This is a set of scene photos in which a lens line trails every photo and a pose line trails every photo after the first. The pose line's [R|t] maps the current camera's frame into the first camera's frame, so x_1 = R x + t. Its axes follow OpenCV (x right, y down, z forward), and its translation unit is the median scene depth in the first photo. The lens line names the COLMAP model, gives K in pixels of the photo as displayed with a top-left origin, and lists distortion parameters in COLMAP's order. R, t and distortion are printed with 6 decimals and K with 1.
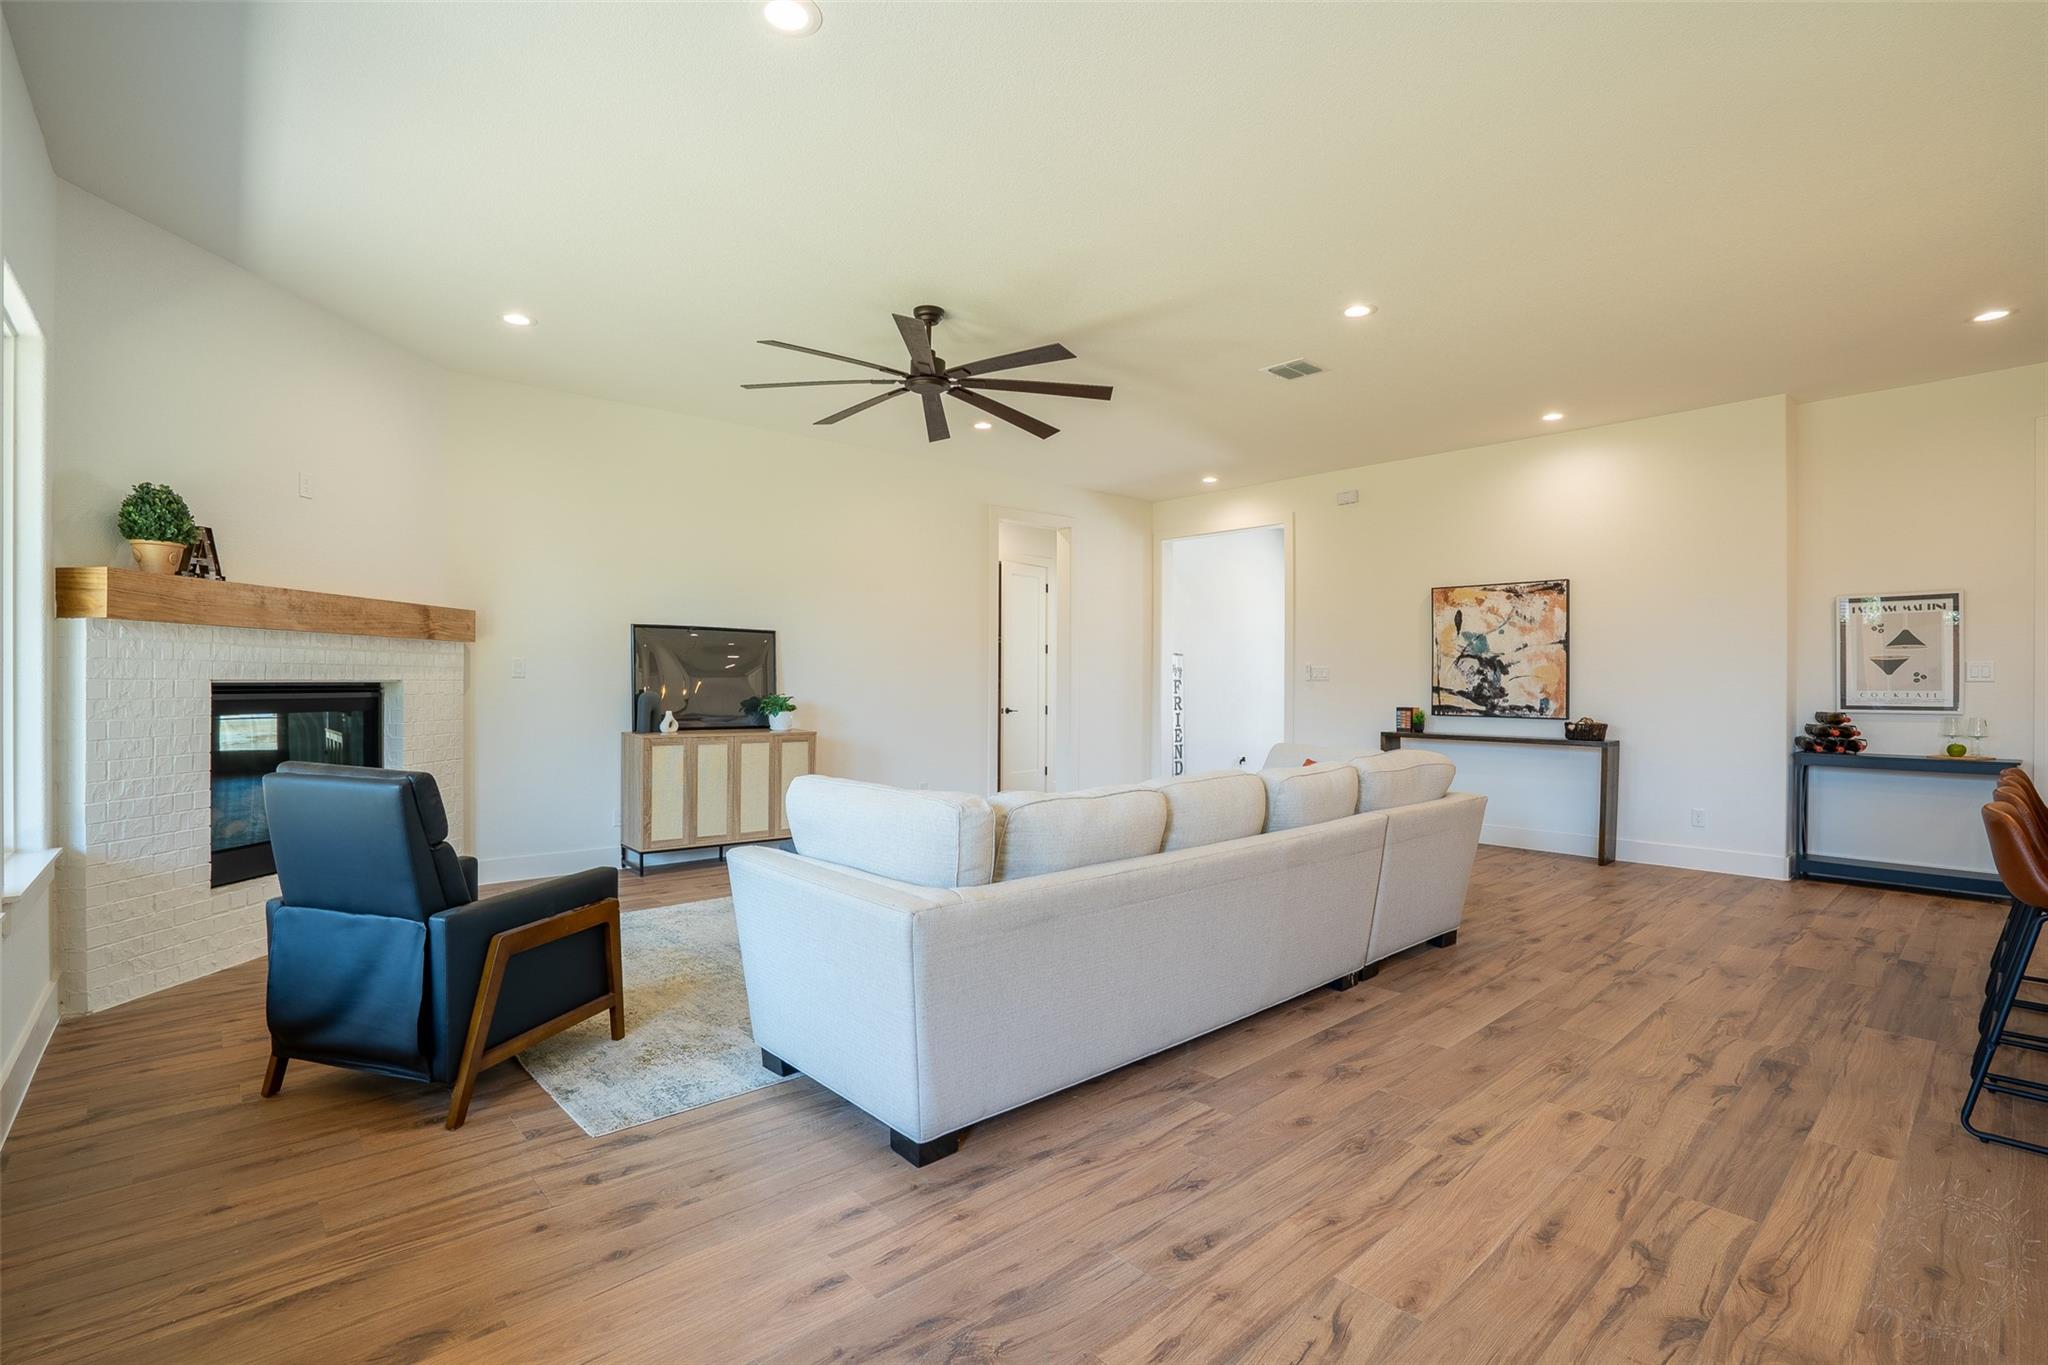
lens RADIAL K [[946.9, 0, 1023.4], [0, 946.9, 695.4], [0, 0, 1]] dist [-0.054532, 0.019008]
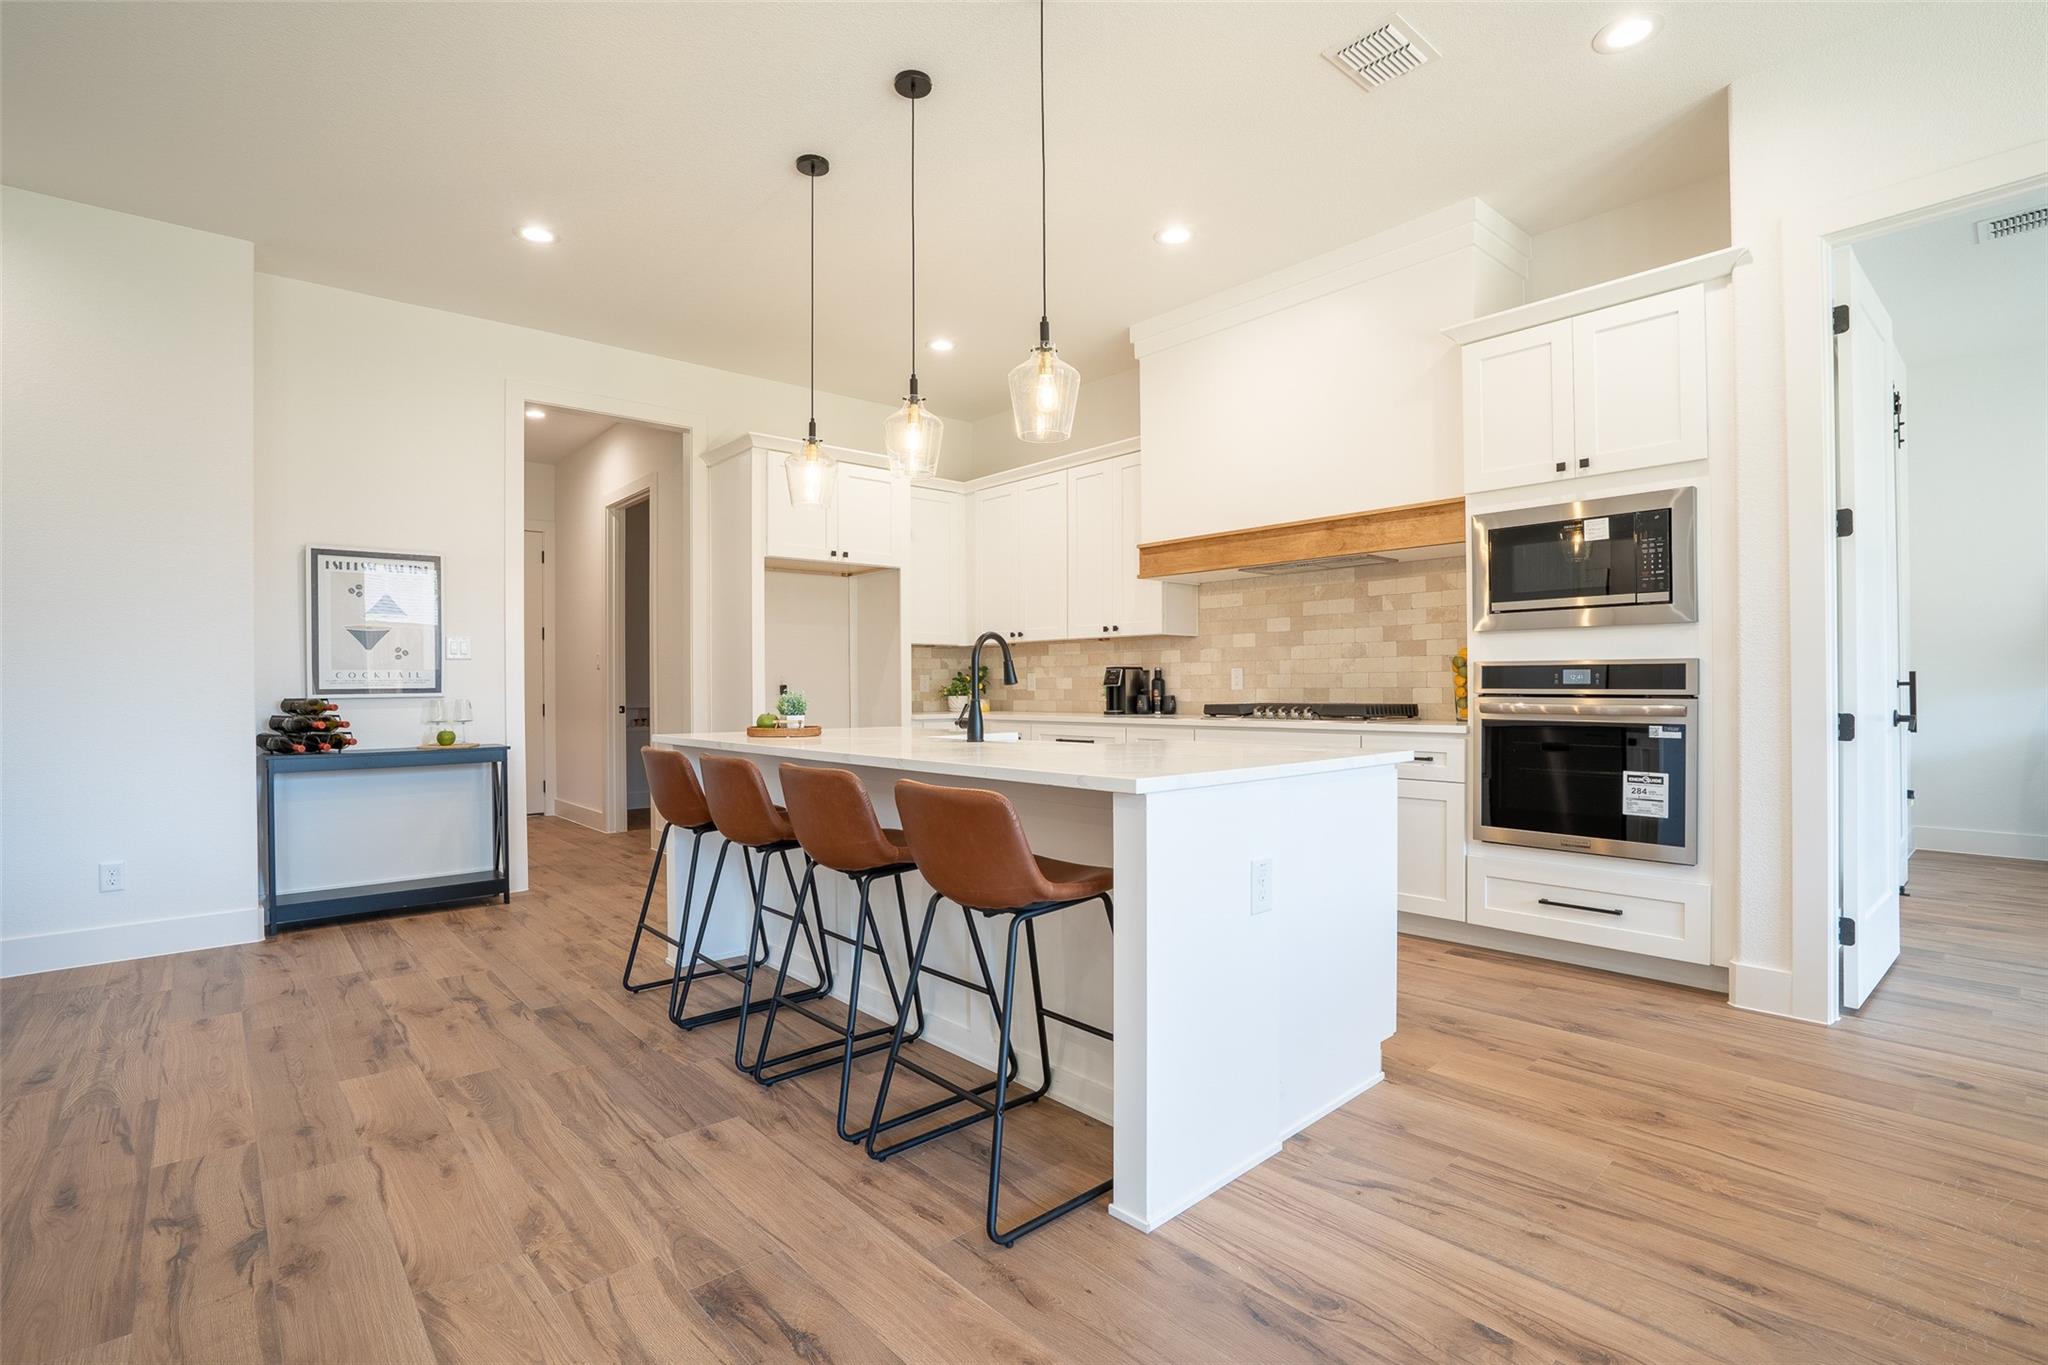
lens RADIAL K [[946.9, 0, 1028.2], [0, 946.9, 683.1], [0, 0, 1]] dist [-0.054532, 0.019008]
pose [[0.001690, -0.001268, 0.999998, 0.131112], [0.021382, 0.999771, 0.001232, 0.017035], [-0.999770, 0.021380, 0.001717, 0.404068]]
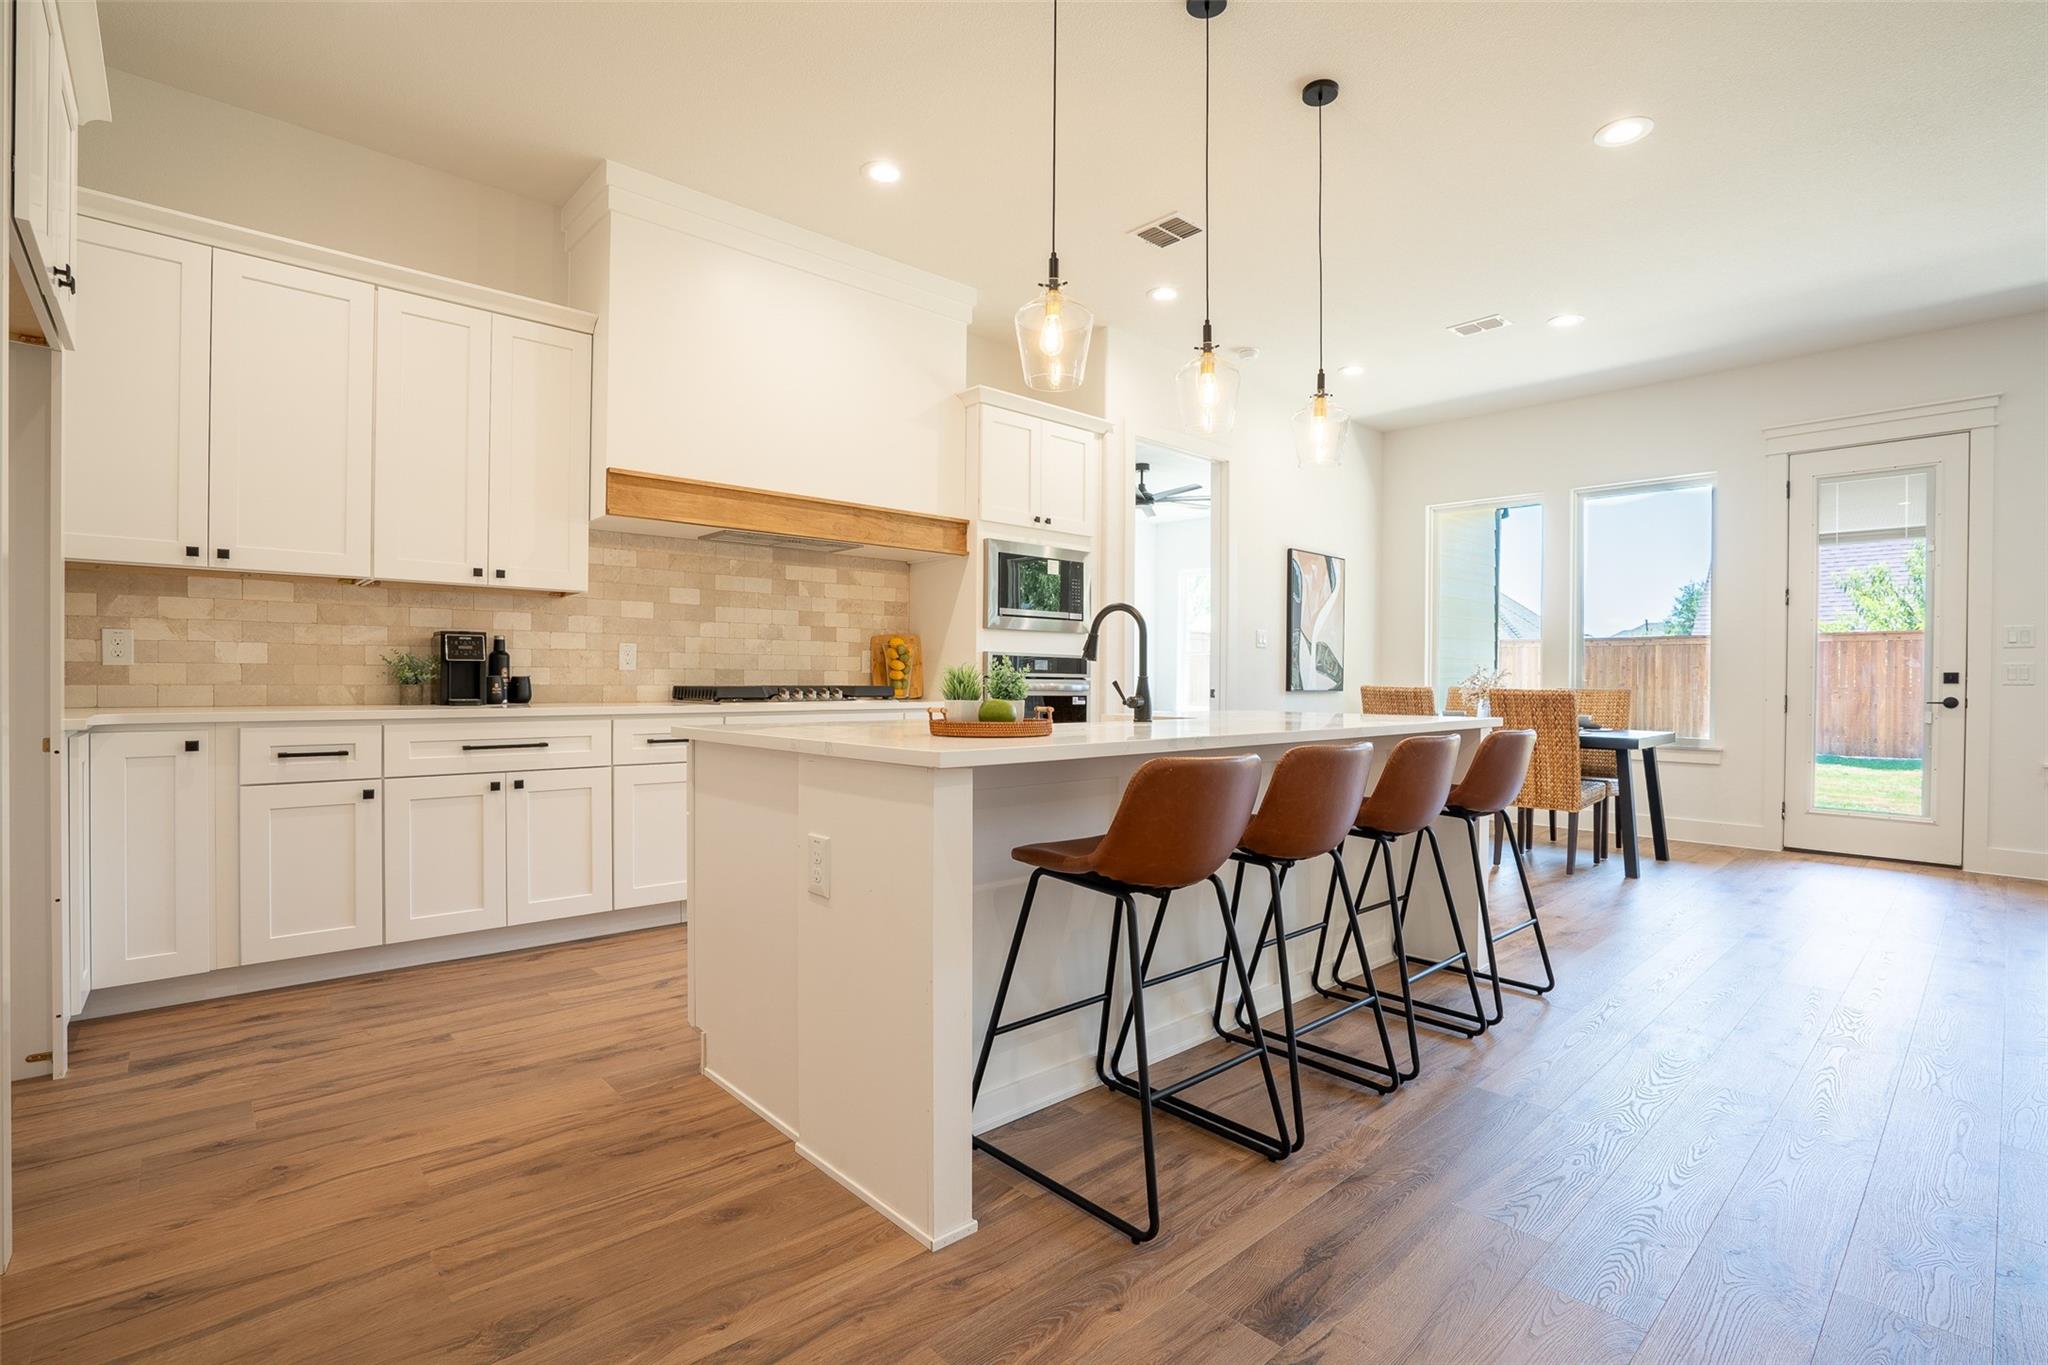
lens RADIAL K [[946.9, 0, 1030.9], [0, 946.9, 684.8], [0, 0, 1]] dist [-0.054532, 0.019008]
pose [[-0.999849, -0.012309, -0.012272, 0.734477], [-0.012558, 0.999713, 0.020422, 0.021618], [0.012017, 0.020573, -0.999716, 0.932979]]
